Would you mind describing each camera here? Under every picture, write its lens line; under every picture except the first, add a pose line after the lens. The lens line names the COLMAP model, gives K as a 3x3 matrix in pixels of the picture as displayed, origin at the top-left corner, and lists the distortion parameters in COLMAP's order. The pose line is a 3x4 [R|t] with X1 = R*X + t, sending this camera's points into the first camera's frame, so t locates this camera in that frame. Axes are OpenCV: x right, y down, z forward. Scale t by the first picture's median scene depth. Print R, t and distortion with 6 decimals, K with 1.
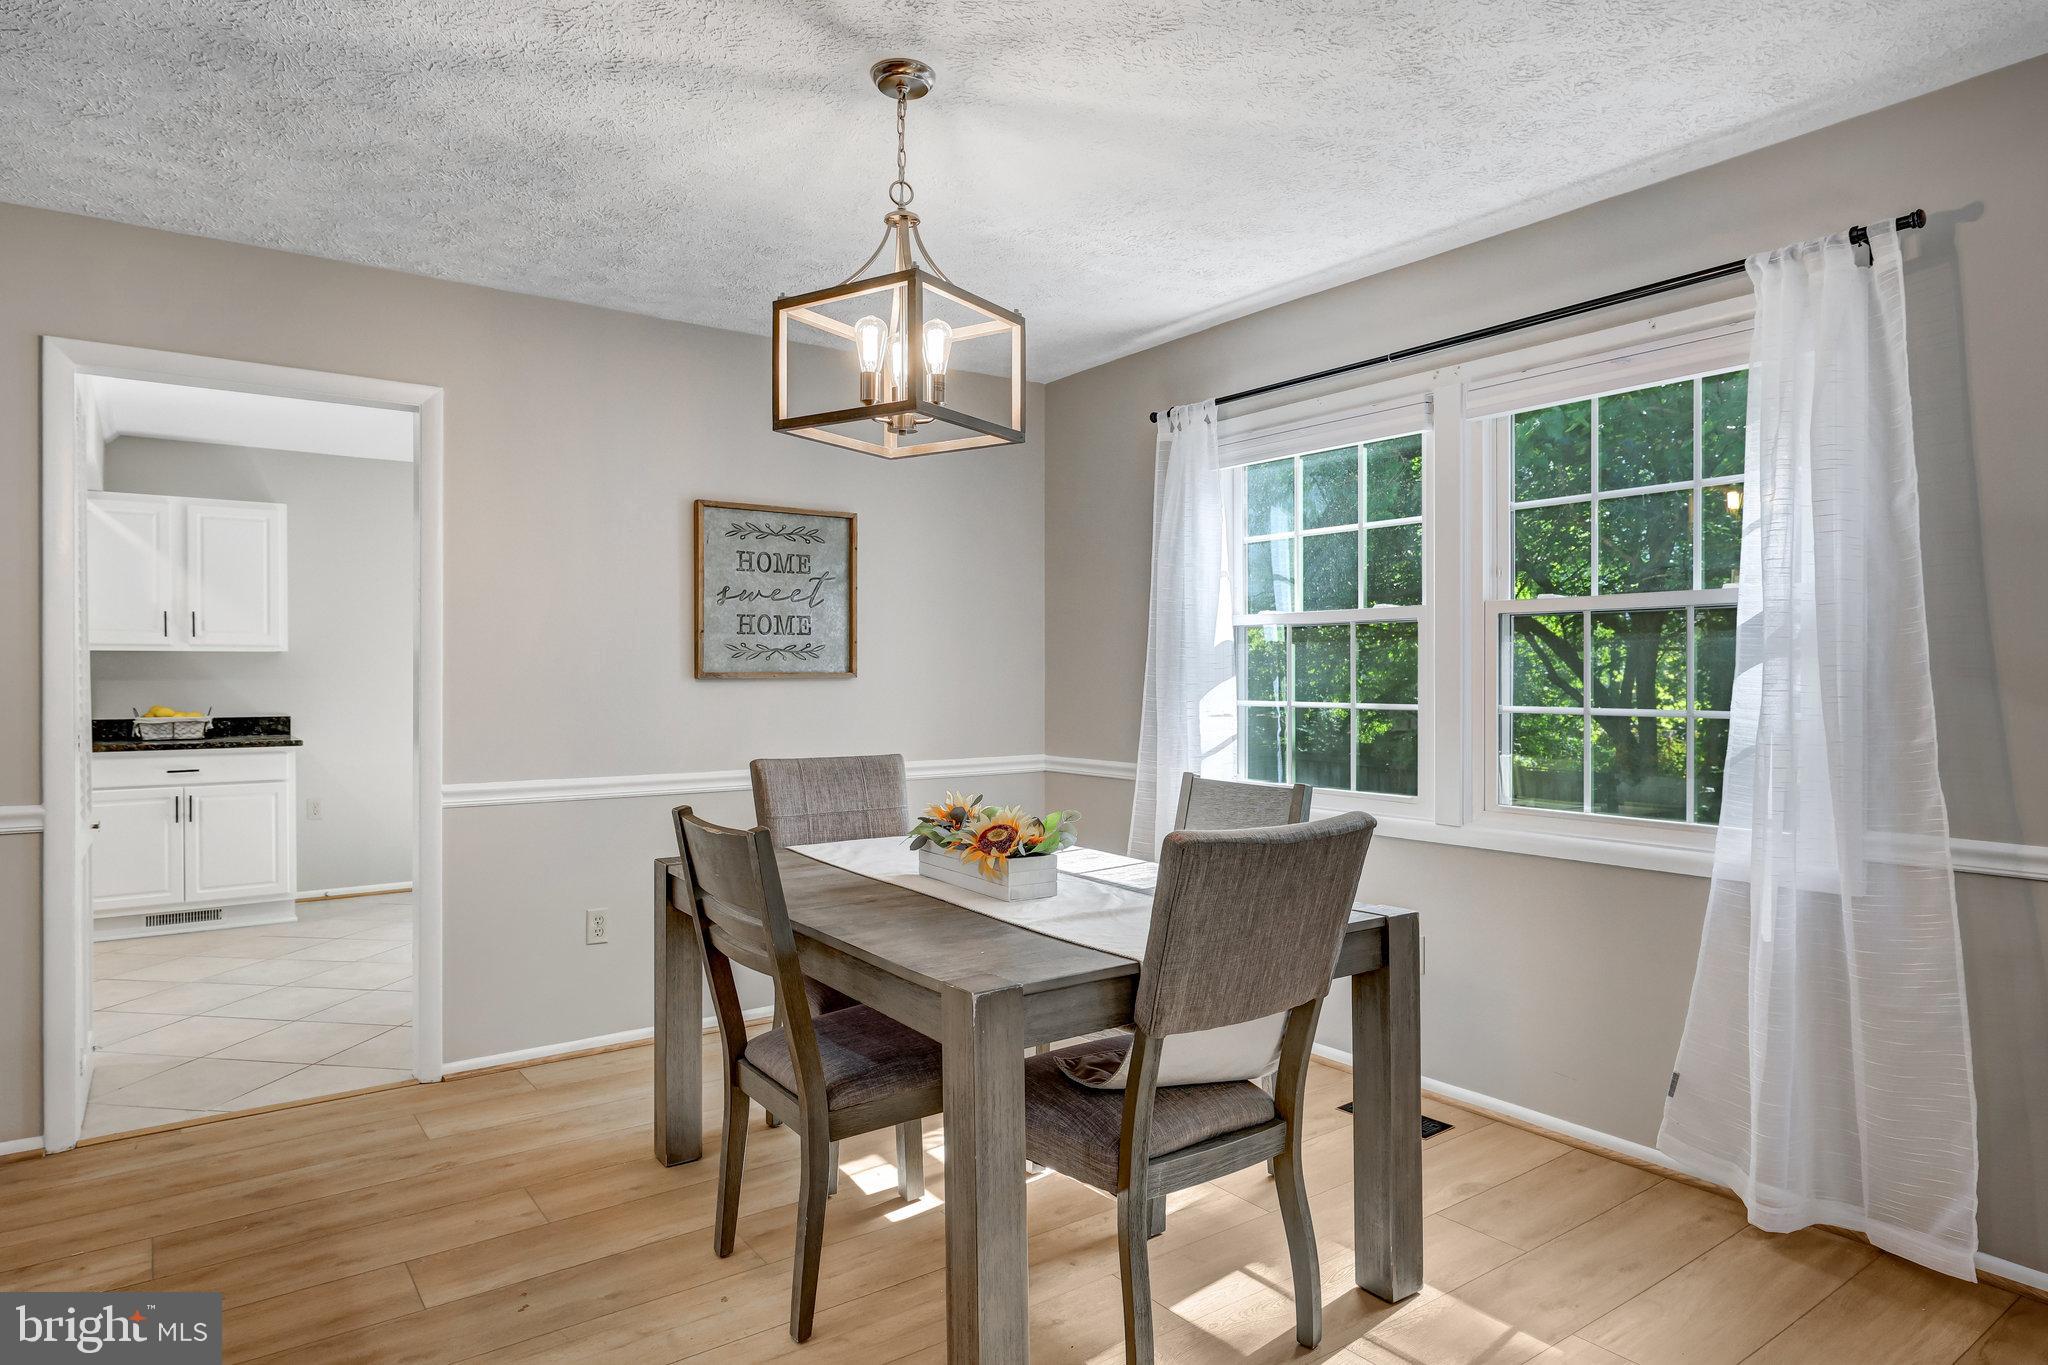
lens RADIAL K [[1199.9, 0, 1014.7], [0, 1199.9, 676.2], [0, 0, 1]] dist [-0.026200, -0.000375]
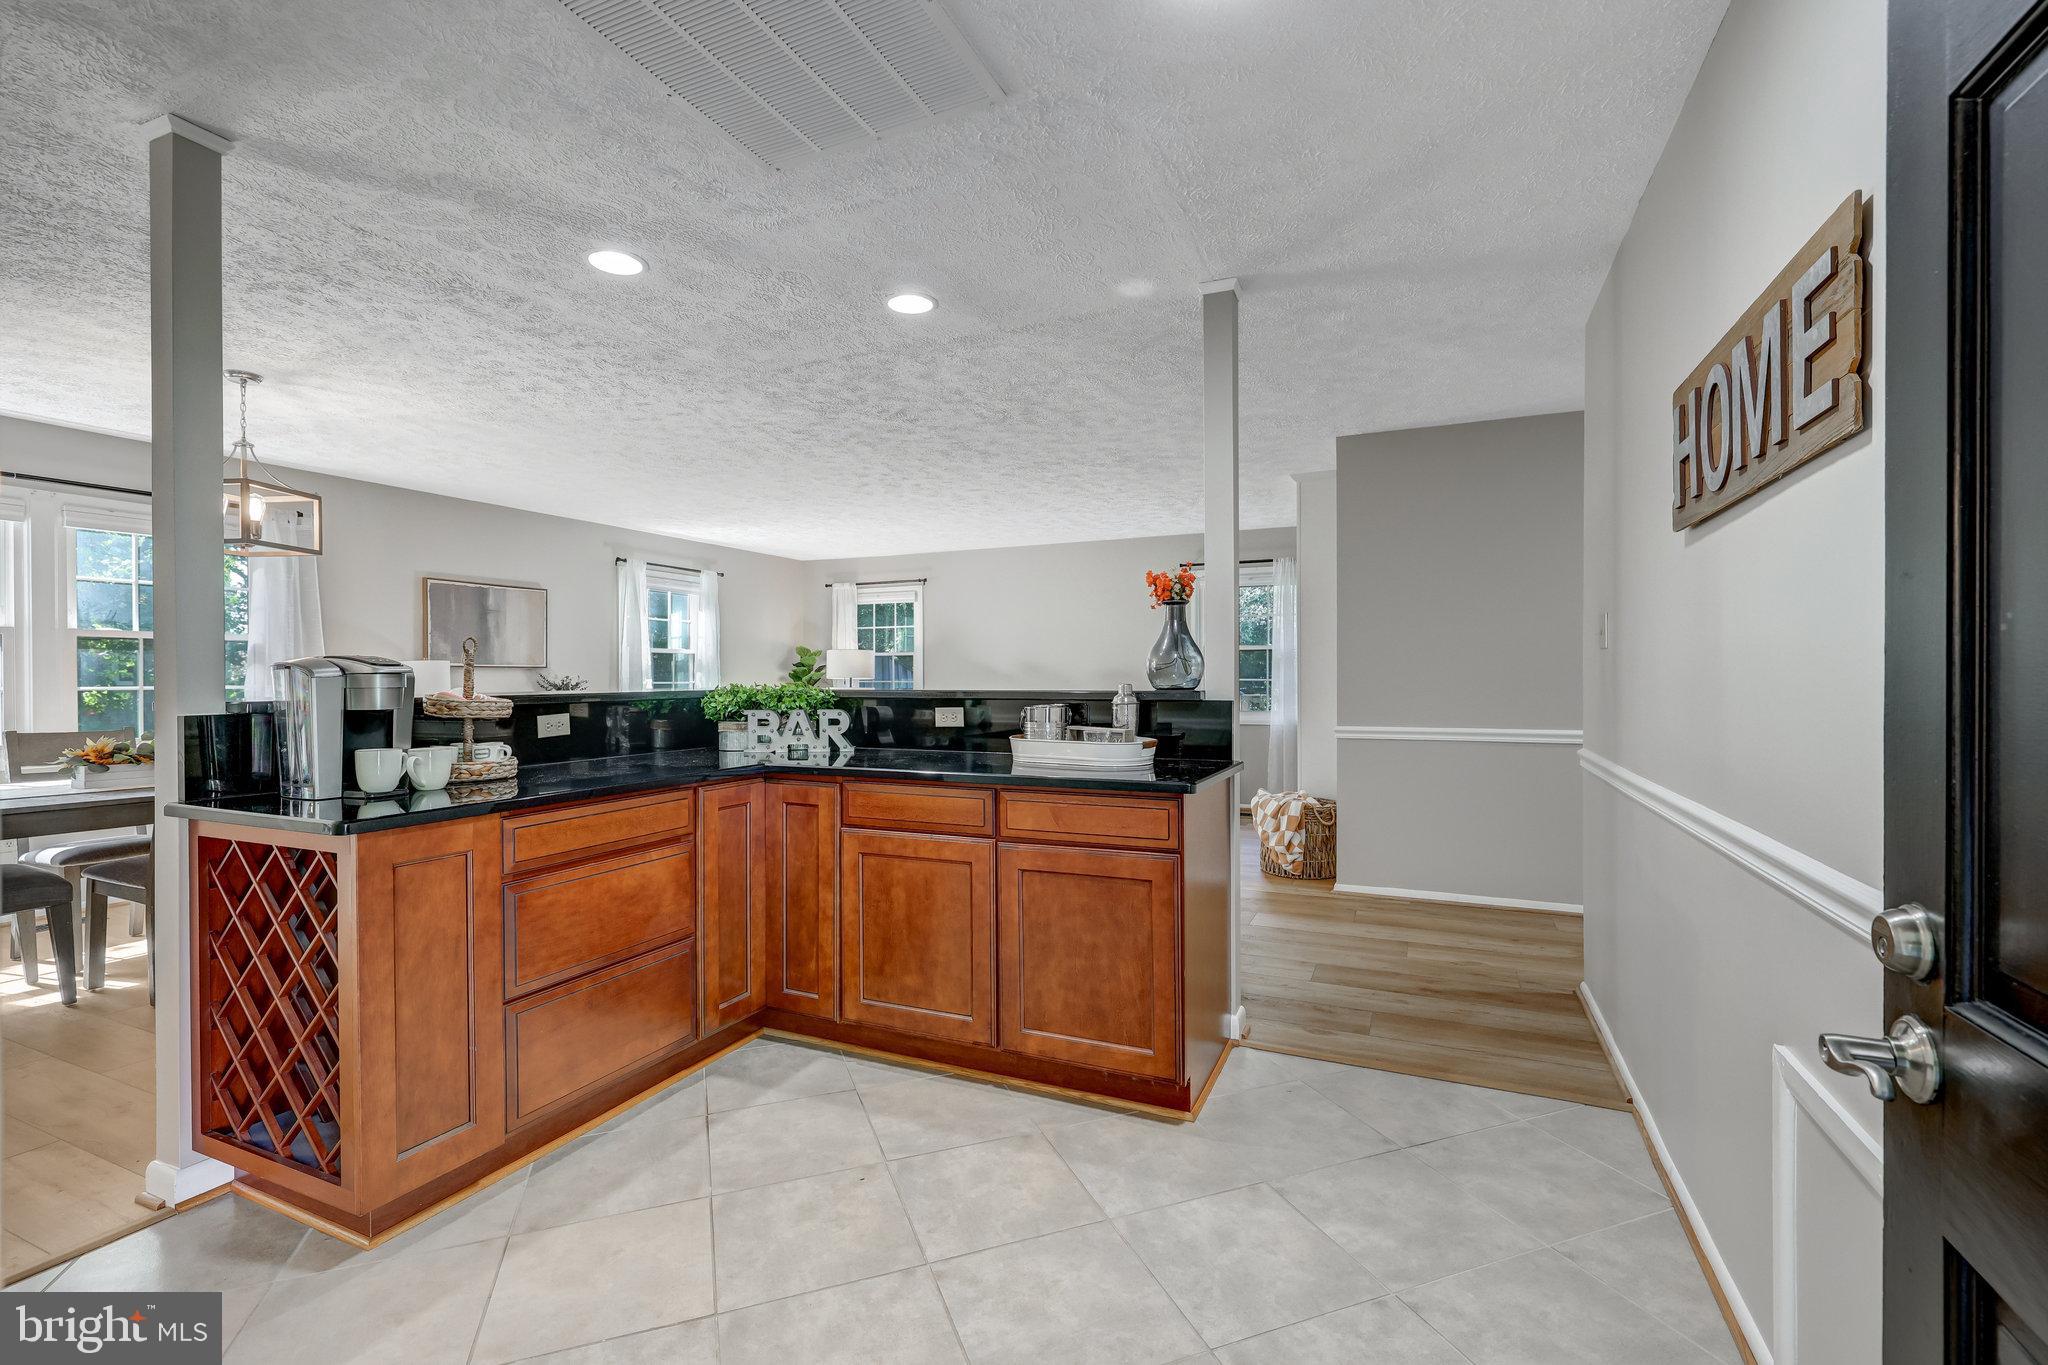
lens RADIAL K [[901.7, 0, 1024.0], [0, 901.7, 682.5], [0, 0, 1]] dist [-0.000148, -0.000153]
pose [[-0.505592, -0.002381, 0.862769, -1.228105], [0.008306, 0.999936, 0.007627, 0.015560], [-0.862733, 0.011022, -0.505540, 0.366758]]
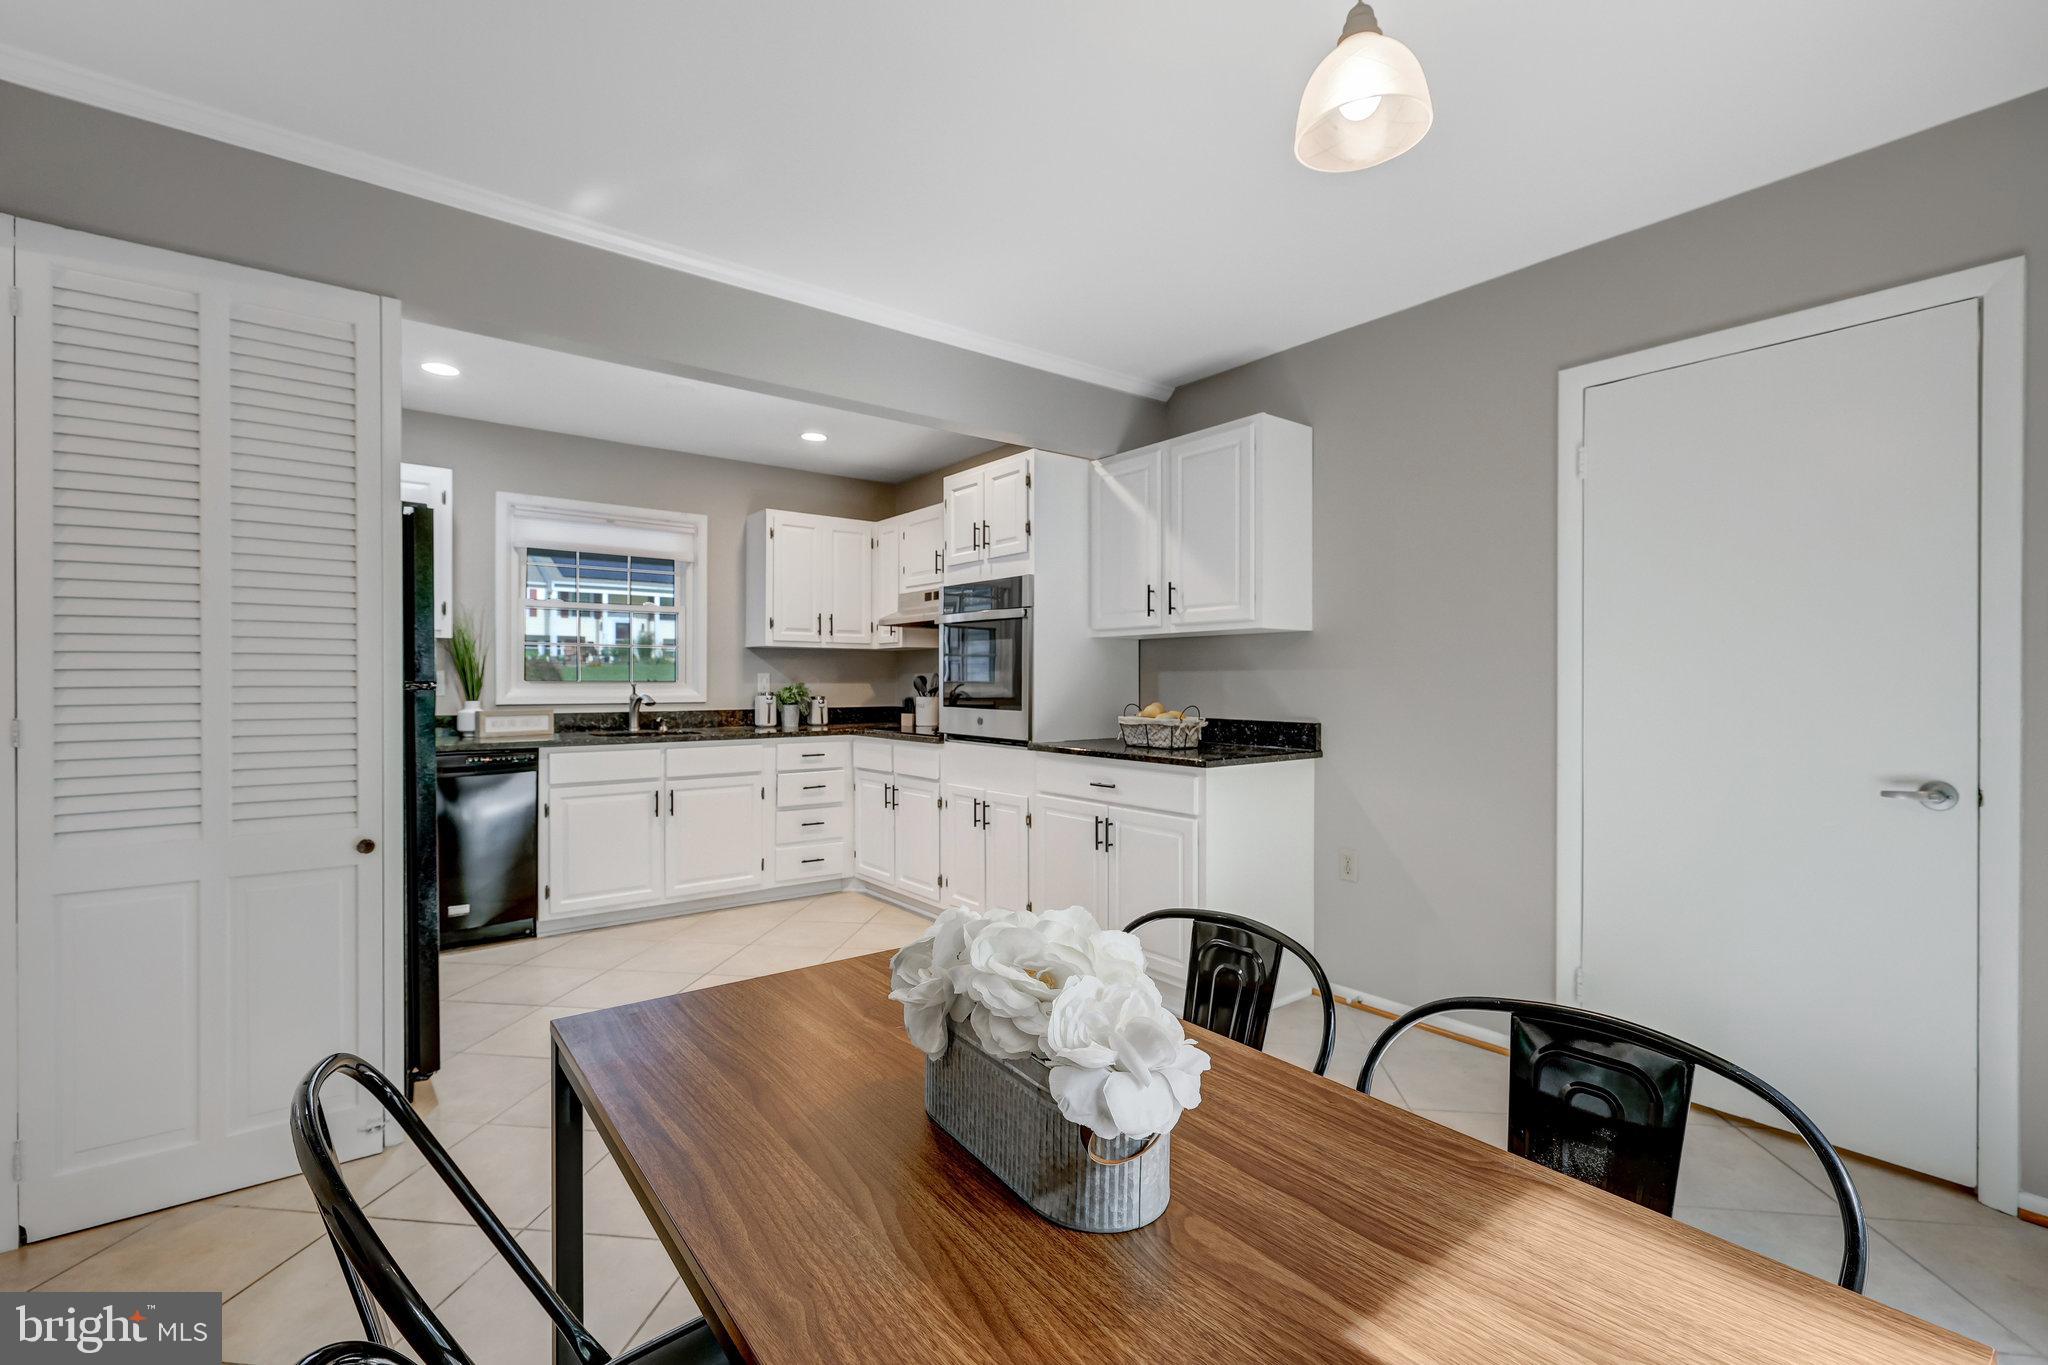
lens RADIAL K [[907.2, 0, 1025.1], [0, 907.2, 681.3], [0, 0, 1]] dist [-0.000392, -0.000223]
pose [[0.038764, 0.002931, -0.999244, -0.147222], [-0.004822, 0.999985, 0.002746, 0.013966], [0.999237, 0.004712, 0.038778, 1.290823]]
